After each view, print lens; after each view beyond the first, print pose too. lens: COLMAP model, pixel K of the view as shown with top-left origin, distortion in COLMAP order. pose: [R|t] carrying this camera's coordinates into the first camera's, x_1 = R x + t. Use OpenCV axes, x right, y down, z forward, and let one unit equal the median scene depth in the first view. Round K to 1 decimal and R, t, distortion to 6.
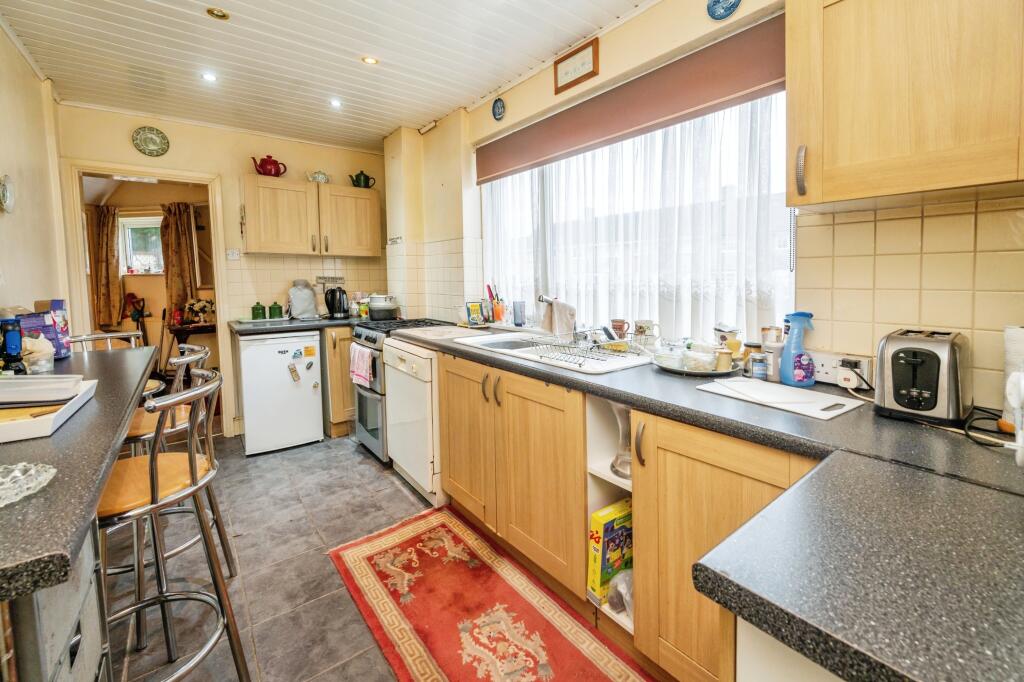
lens RADIAL K [[424.7, 0, 511.0], [0, 424.7, 312.7], [0, 0, 1]] dist [-0.002479, -0.000184]
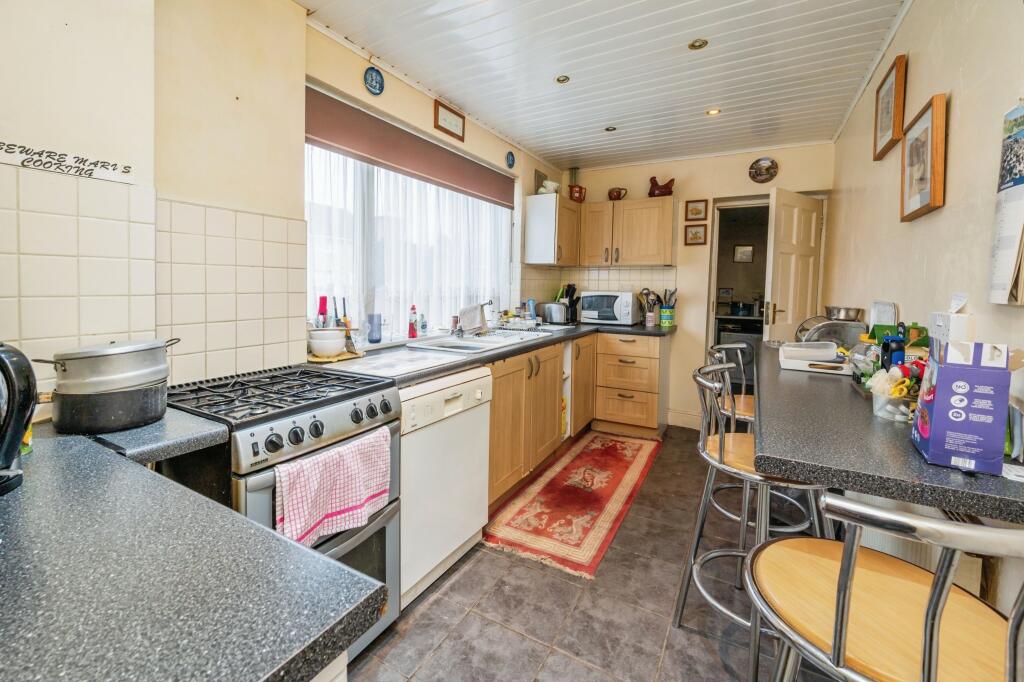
lens RADIAL K [[424.7, 0, 511.0], [0, 424.7, 312.7], [0, 0, 1]] dist [-0.002479, -0.000184]
pose [[-0.387536, -0.058713, 0.919983, -1.165681], [0.070434, 0.993167, 0.093053, -0.119419], [-0.919160, 0.100860, -0.380753, 1.427886]]
